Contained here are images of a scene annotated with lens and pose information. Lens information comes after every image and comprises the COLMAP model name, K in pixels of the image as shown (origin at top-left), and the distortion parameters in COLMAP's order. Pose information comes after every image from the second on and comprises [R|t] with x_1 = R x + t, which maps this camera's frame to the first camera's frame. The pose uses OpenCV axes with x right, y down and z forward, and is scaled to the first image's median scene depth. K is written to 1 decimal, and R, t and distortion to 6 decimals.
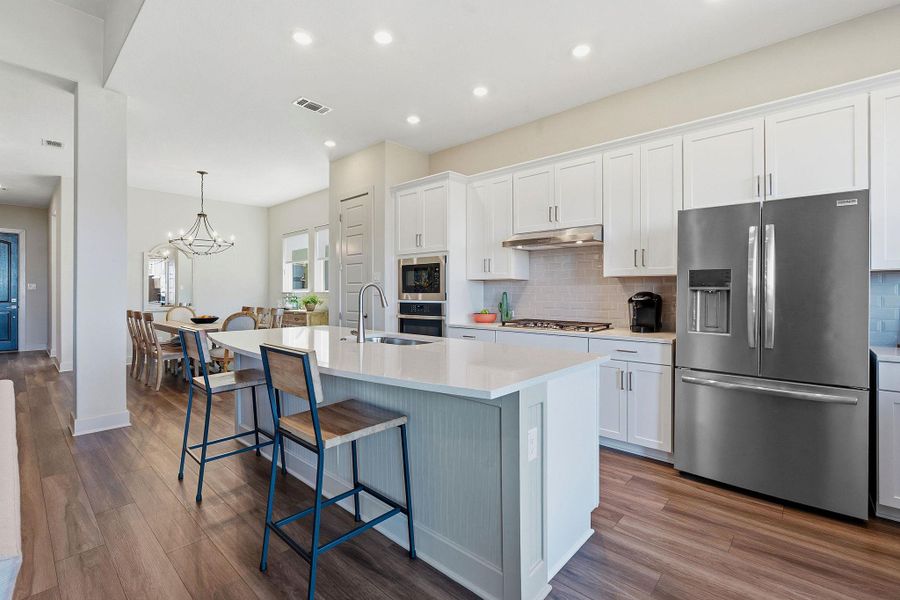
lens RADIAL K [[404.3, 0, 455.9], [0, 404.3, 295.1], [0, 0, 1]] dist [-0.001974, -0.000146]
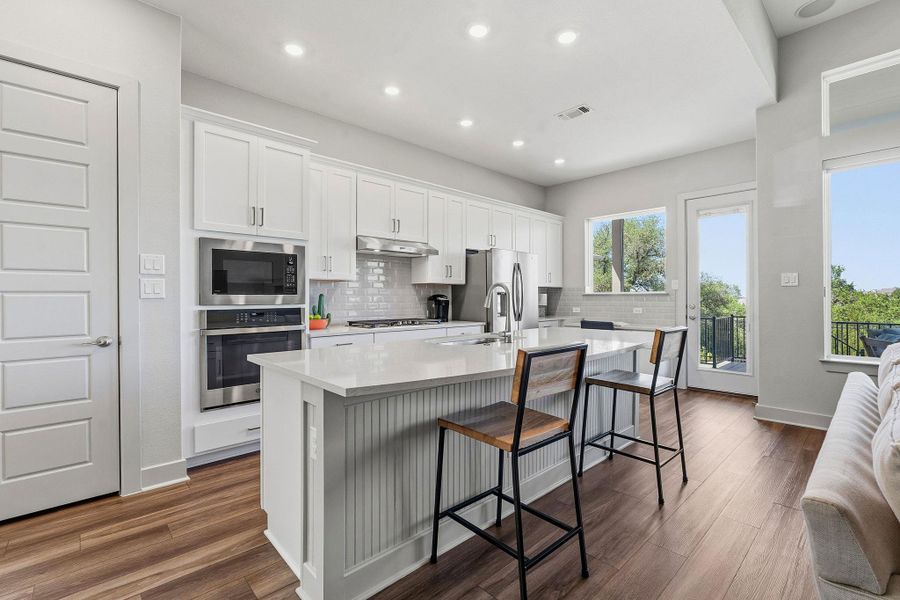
lens RADIAL K [[404.3, 0, 455.9], [0, 404.3, 295.1], [0, 0, 1]] dist [-0.001974, -0.000146]
pose [[0.088544, 0.003606, 0.996066, -0.767849], [0.006843, 0.999968, -0.004228, 0.001370], [-0.996049, 0.007191, 0.088517, 0.637329]]
